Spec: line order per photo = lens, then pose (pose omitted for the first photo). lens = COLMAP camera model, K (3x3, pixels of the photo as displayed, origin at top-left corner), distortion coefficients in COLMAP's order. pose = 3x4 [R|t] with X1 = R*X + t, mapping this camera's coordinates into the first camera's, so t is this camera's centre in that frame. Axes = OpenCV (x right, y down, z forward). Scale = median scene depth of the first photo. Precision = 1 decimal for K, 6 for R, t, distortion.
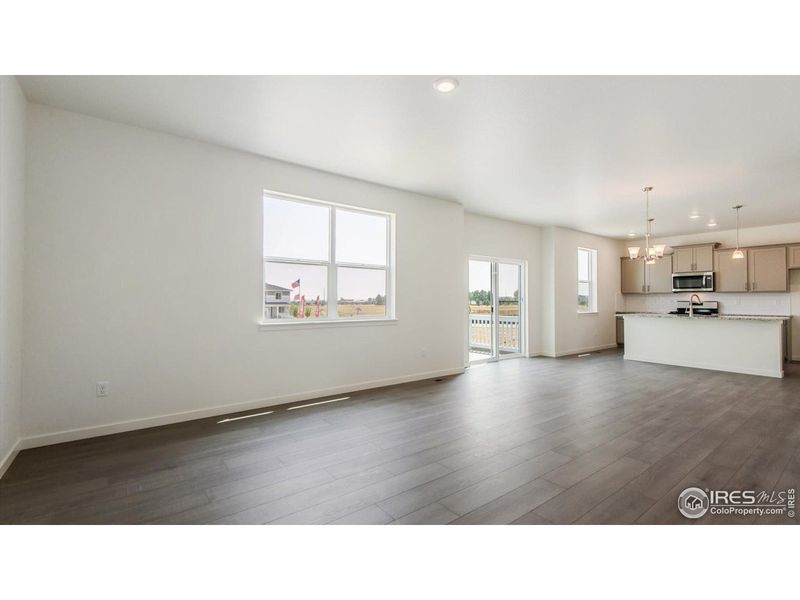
lens RADIAL K [[373.7, 0, 398.2], [0, 373.7, 298.7], [0, 0, 1]] dist [0.002800, -0.002844]
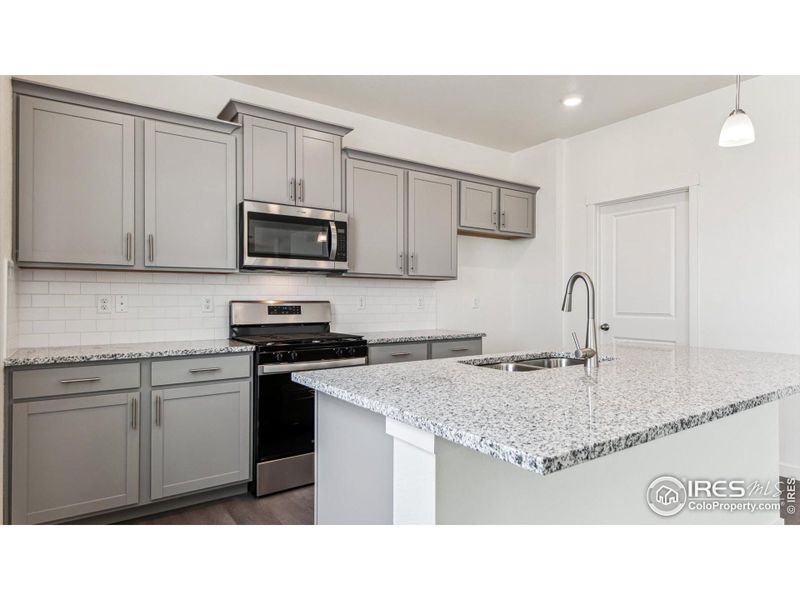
lens RADIAL K [[467.8, 0, 403.6], [0, 467.8, 297.1], [0, 0, 1]] dist [0.002084, 0.000949]
pose [[0.040021, -0.001263, 0.999198, 0.414250], [-0.006620, 0.999977, 0.001529, 0.002096], [-0.999177, -0.006676, 0.040012, 0.907652]]
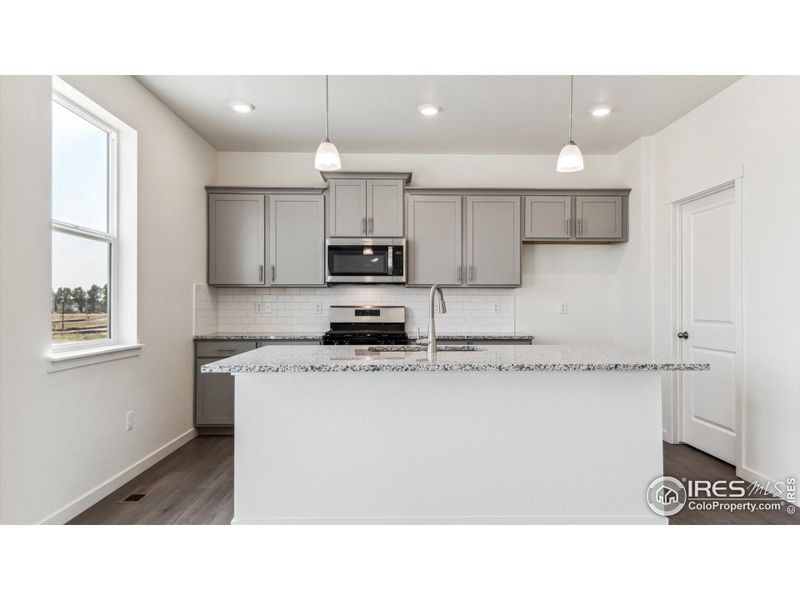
lens RADIAL K [[496.5, 0, 400.4], [0, 496.5, 298.8], [0, 0, 1]] dist [0.008099, -0.000630]
pose [[0.583634, 0.006068, 0.811994, 0.360204], [-0.002925, 0.999981, -0.005370, 0.001080], [-0.812012, 0.000759, 0.583641, 0.649651]]
